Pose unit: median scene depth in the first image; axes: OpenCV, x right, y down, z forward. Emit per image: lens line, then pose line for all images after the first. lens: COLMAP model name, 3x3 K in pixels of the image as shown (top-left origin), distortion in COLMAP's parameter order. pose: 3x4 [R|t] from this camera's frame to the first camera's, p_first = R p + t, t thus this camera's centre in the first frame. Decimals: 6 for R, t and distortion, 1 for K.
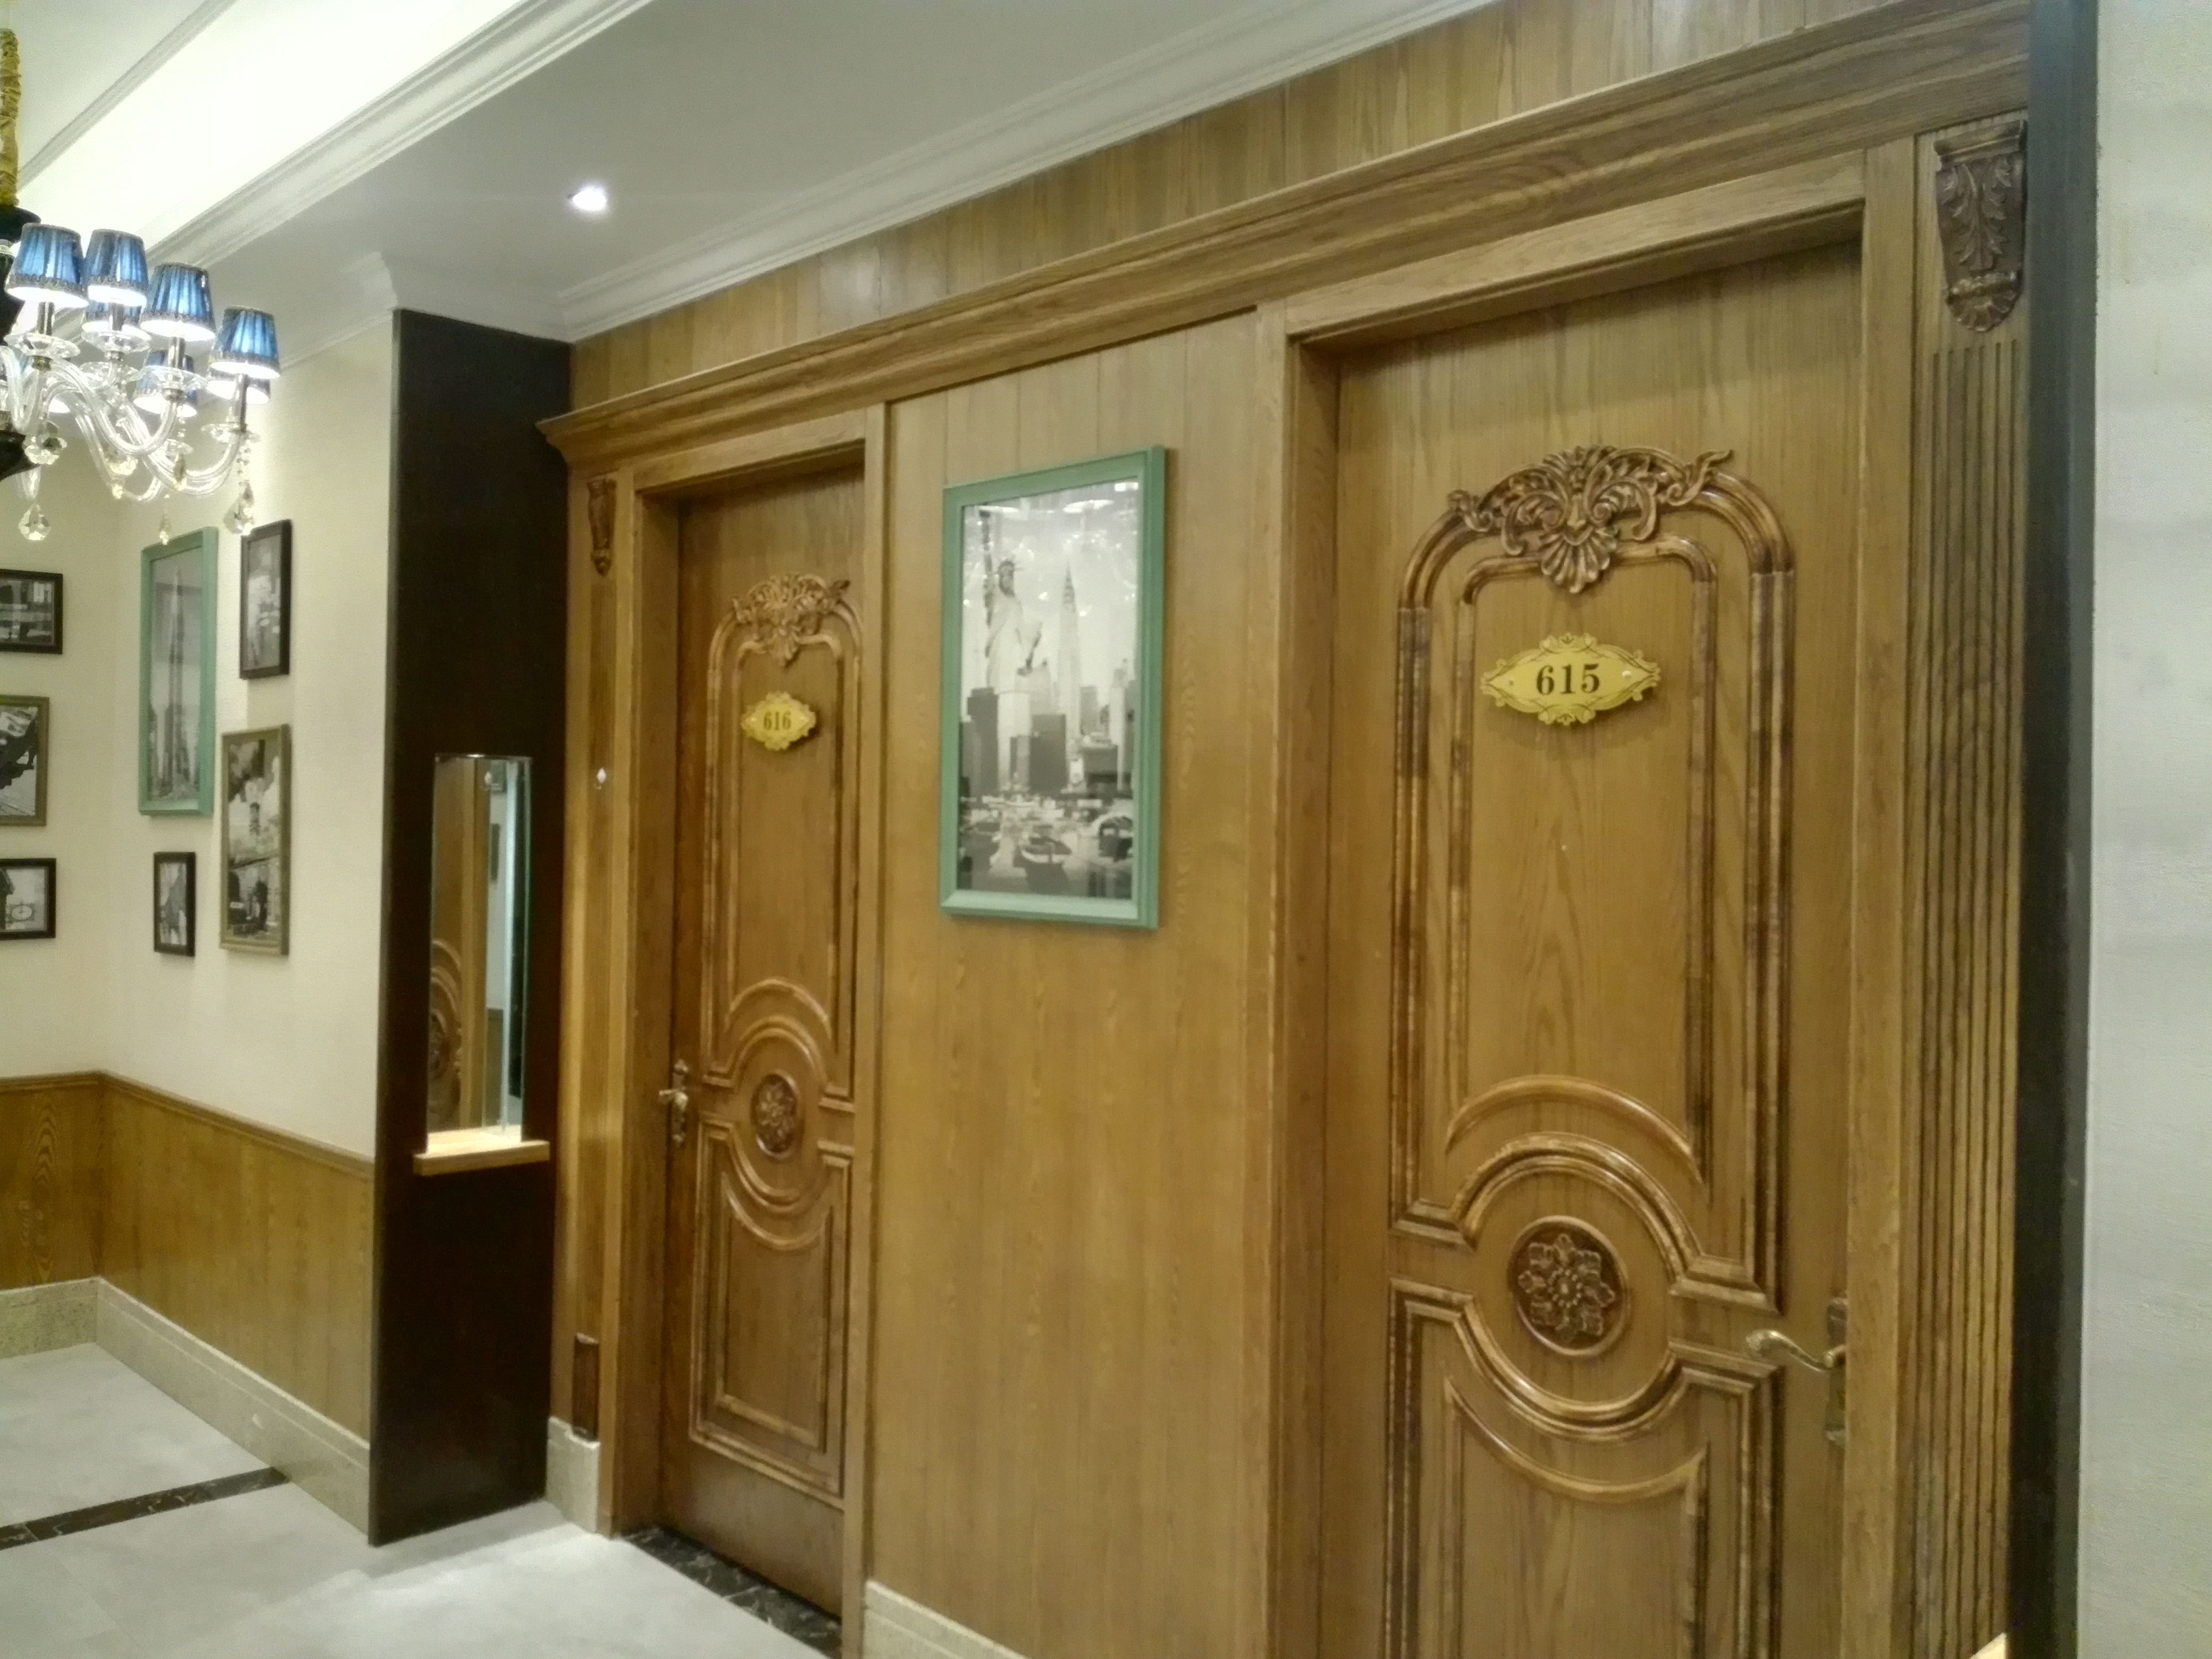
lens RADIAL K [[1827.9, 0, 1105.4], [0, 1827.9, 842.0], [0, 0, 1]] dist [0.044137, -0.045324]
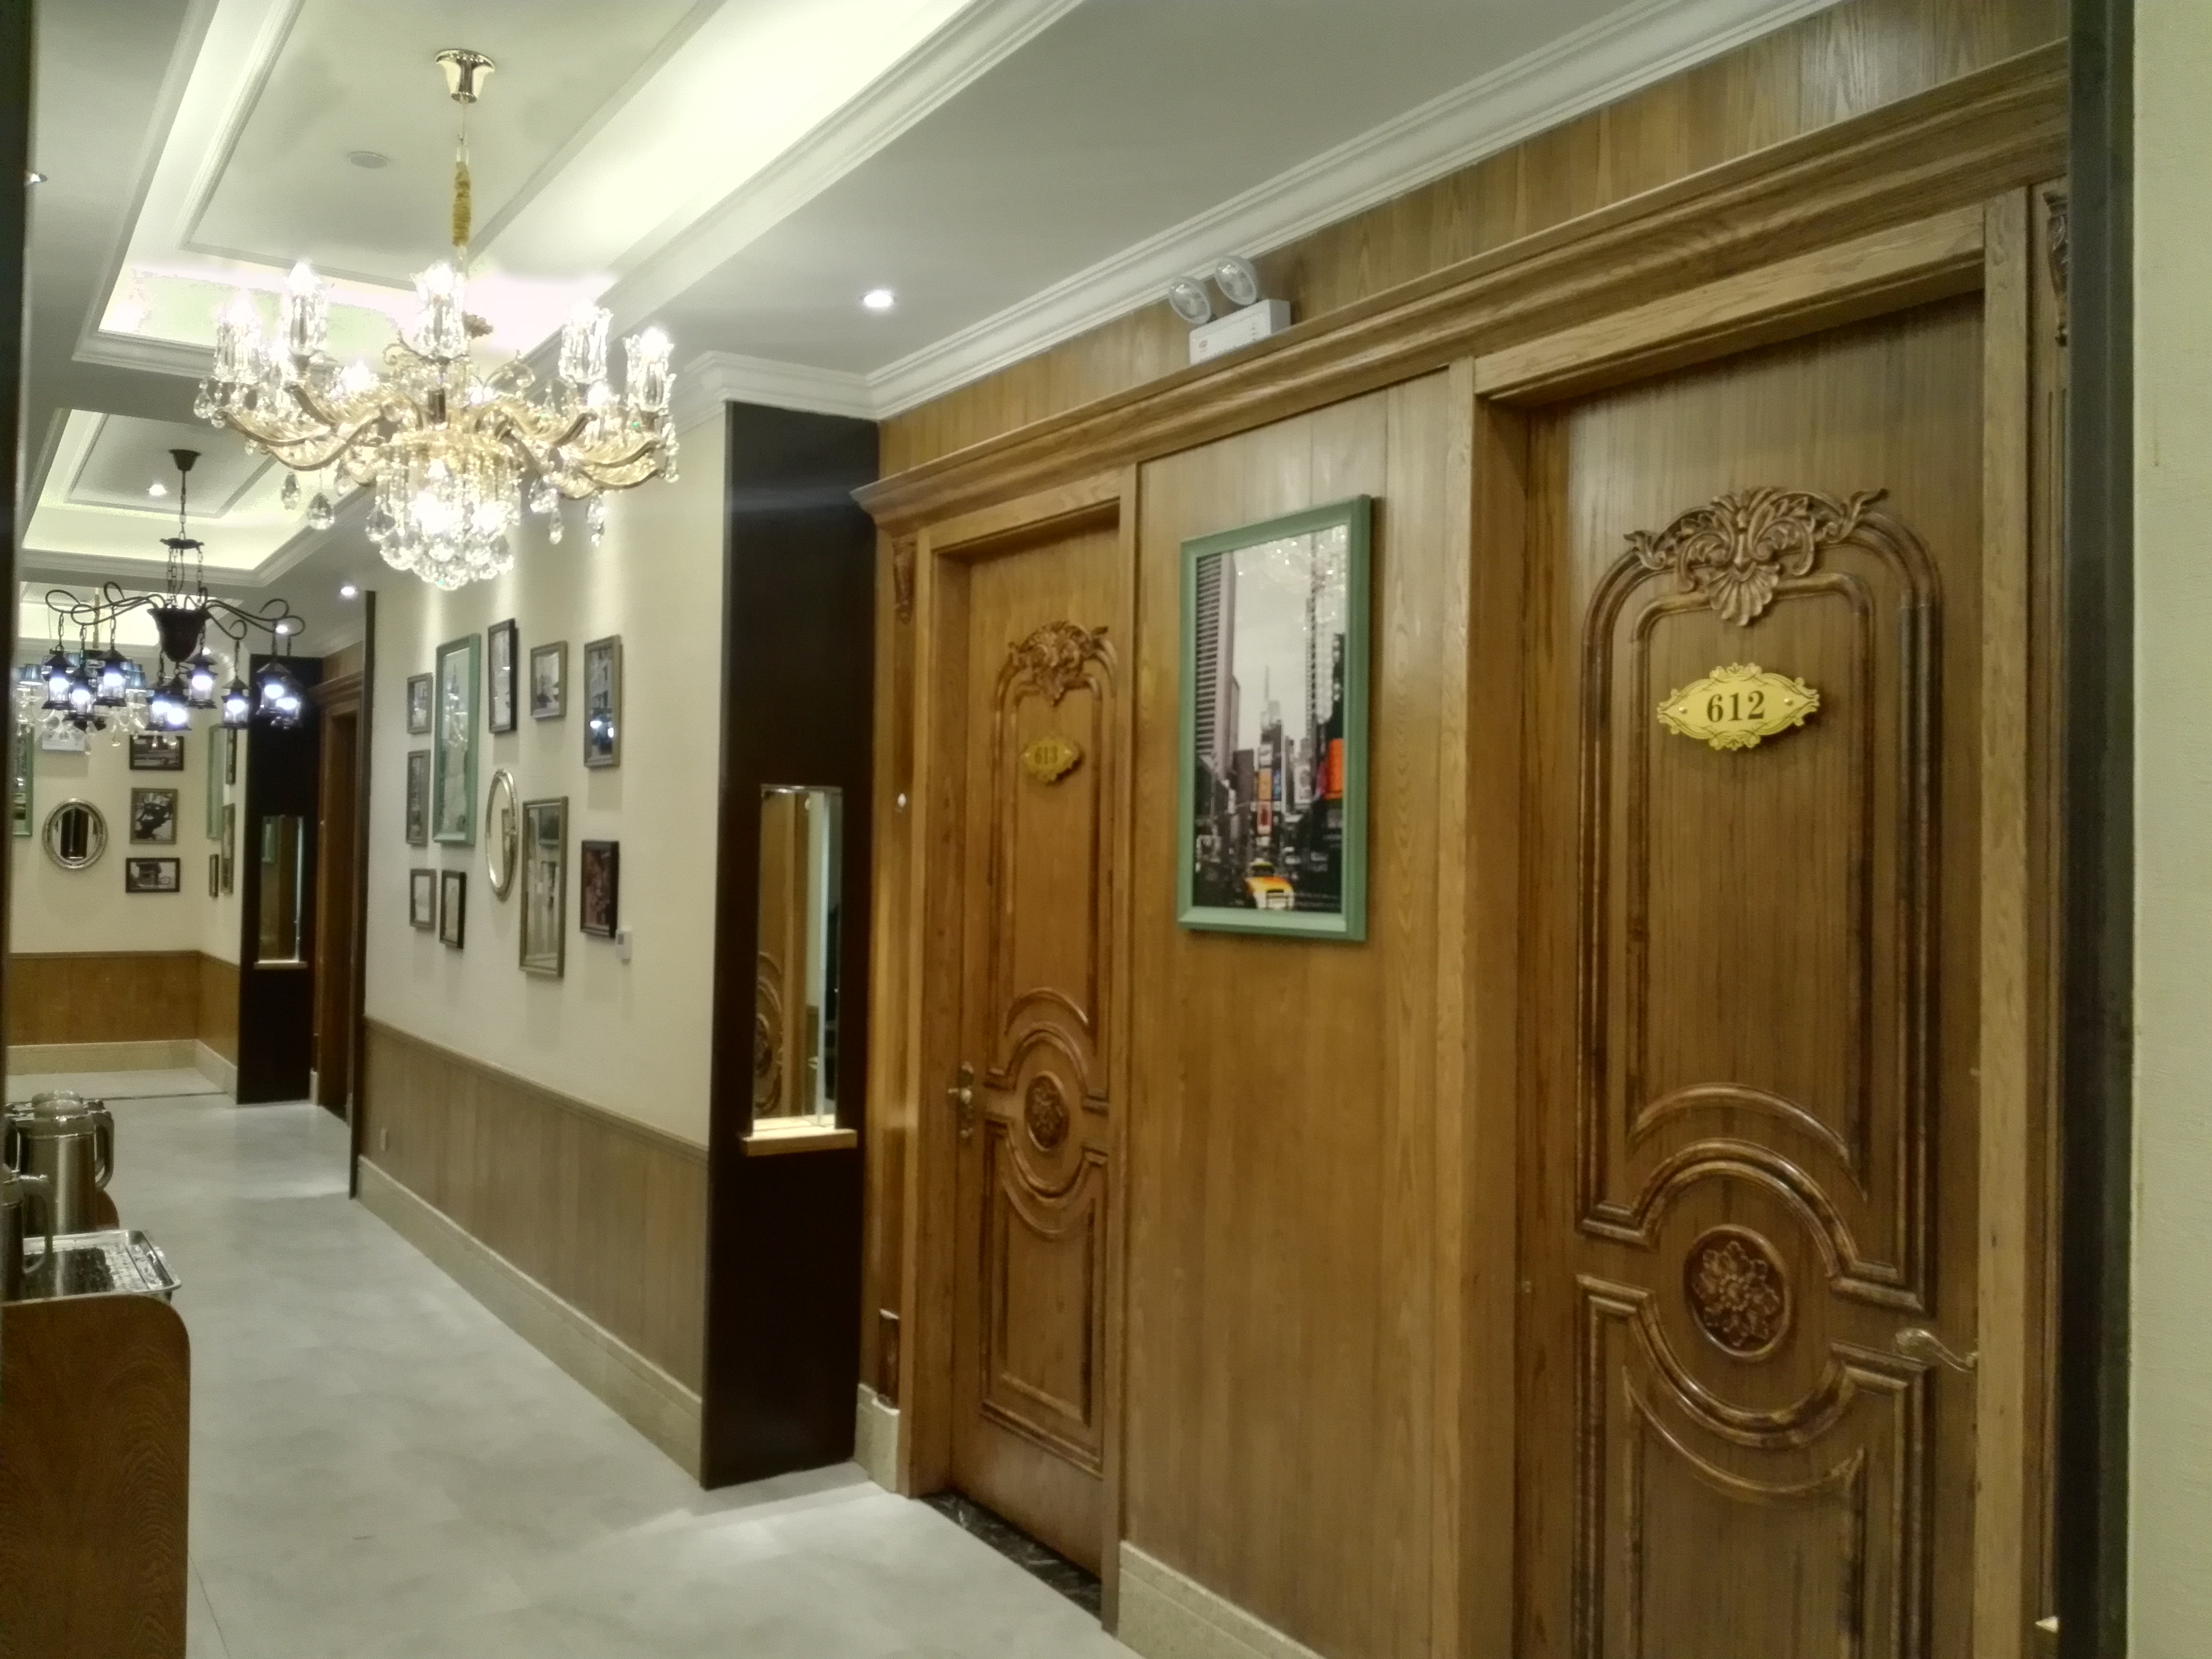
lens RADIAL K [[1805.0, 0, 1106.9], [0, 1805.0, 819.3], [0, 0, 1]] dist [0.059974, -0.004767]
pose [[0.982355, -0.007575, -0.186875, 0.084294], [0.002758, 0.999658, -0.026023, 0.001976], [0.187008, 0.025048, 0.982039, -0.087727]]
